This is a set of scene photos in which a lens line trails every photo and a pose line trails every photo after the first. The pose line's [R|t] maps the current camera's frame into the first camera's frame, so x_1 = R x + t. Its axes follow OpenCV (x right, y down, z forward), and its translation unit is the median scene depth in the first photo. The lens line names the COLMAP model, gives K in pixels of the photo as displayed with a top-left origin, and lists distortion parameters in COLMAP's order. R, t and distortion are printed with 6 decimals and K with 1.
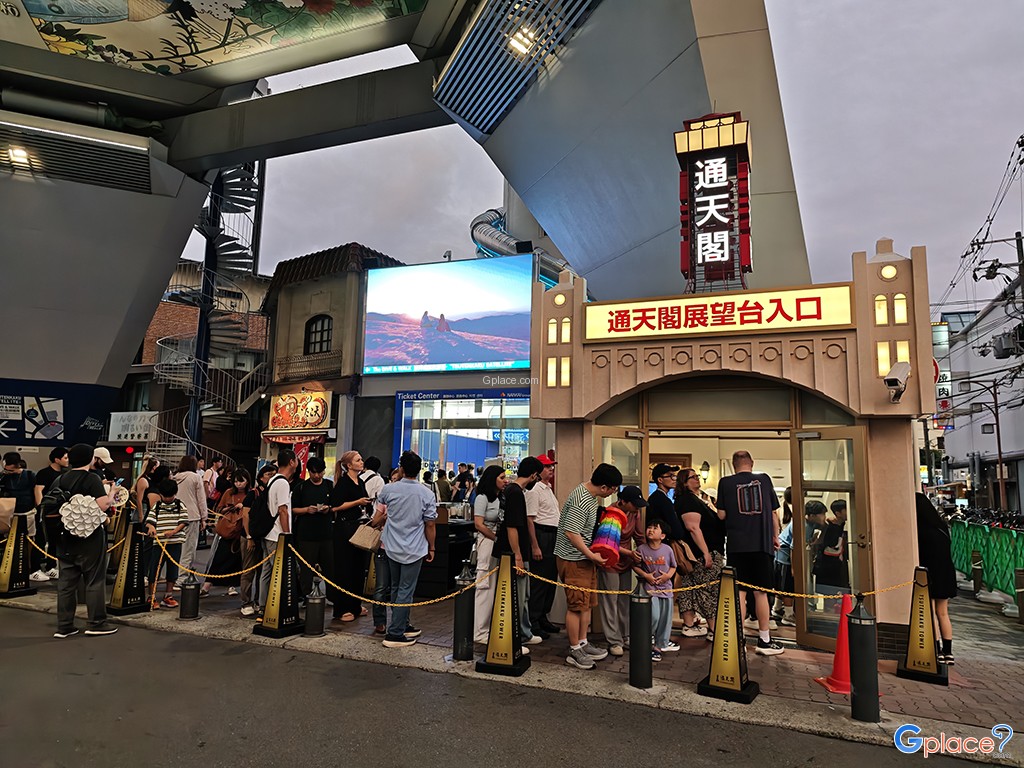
lens RADIAL K [[649.4, 0, 511.8], [0, 649.4, 377.2], [0, 0, 1]] dist [-0.011755, -0.001653]
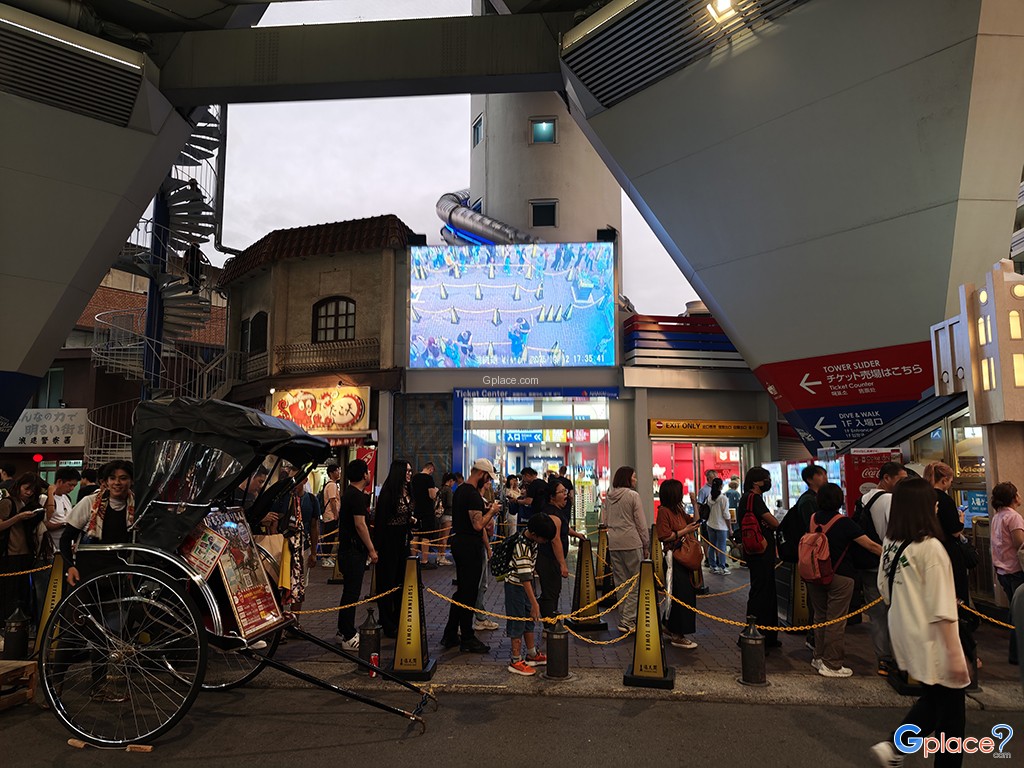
lens RADIAL K [[641.9, 0, 512.9], [0, 641.9, 395.0], [0, 0, 1]] dist [-0.036464, 0.002468]
pose [[0.949152, 0.011377, 0.314611, -0.354874], [-0.021451, 0.999361, 0.028576, 0.004519], [-0.314085, -0.033872, 0.948790, 0.133283]]
